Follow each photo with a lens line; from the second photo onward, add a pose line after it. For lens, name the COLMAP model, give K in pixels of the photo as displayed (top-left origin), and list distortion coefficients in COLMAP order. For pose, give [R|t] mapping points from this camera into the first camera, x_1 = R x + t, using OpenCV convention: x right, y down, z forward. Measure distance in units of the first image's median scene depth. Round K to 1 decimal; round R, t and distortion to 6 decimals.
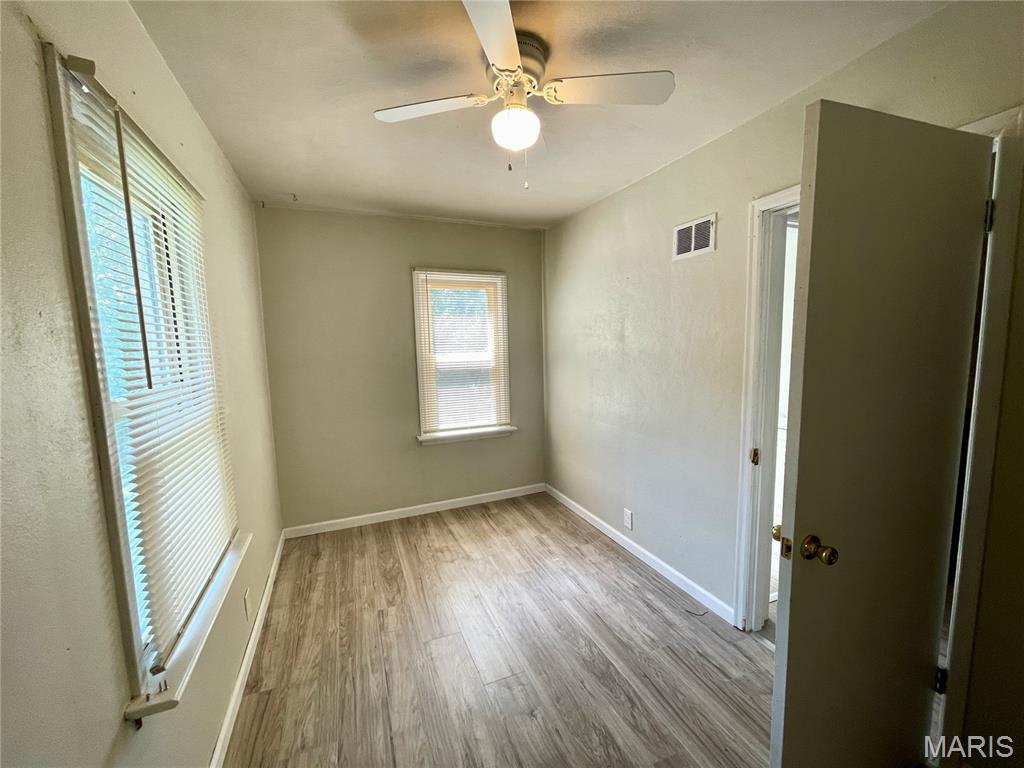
lens RADIAL K [[412.0, 0, 508.3], [0, 412.0, 385.0], [0, 0, 1]] dist [0.002217, -0.000090]
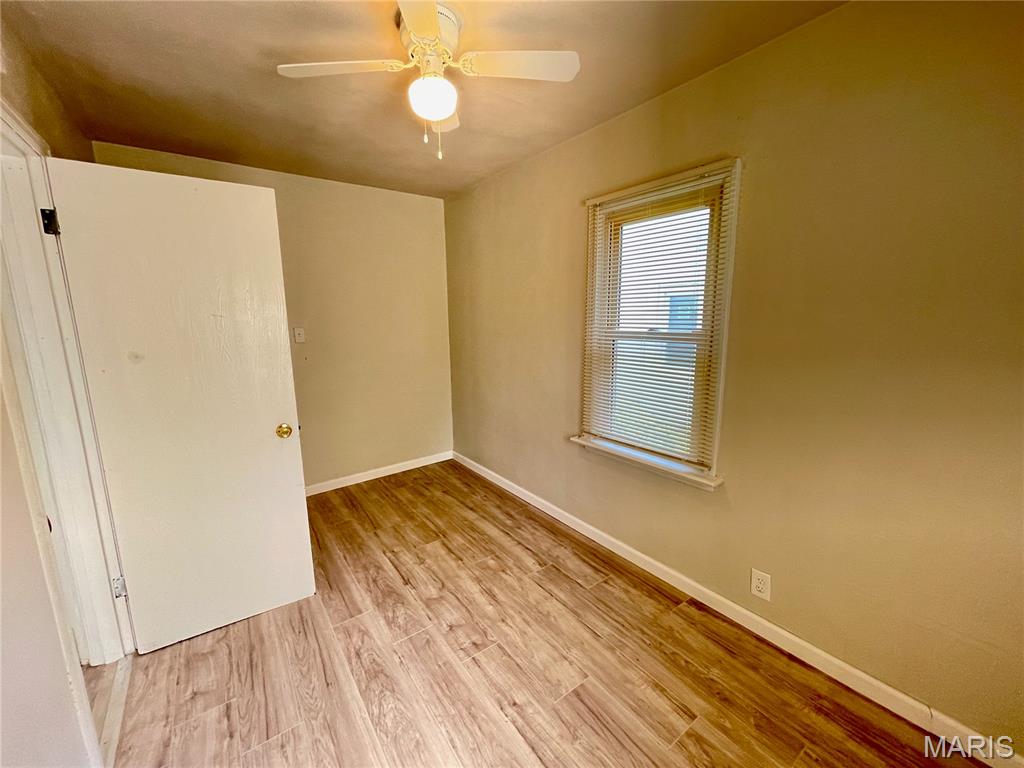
lens RADIAL K [[412.0, 0, 508.3], [0, 412.0, 385.0], [0, 0, 1]] dist [0.002217, -0.000090]
pose [[-0.969162, 0.077323, -0.233981, 0.106357], [0.009533, 0.960550, 0.277945, -0.173222], [0.246241, 0.267143, -0.931665, 1.713280]]
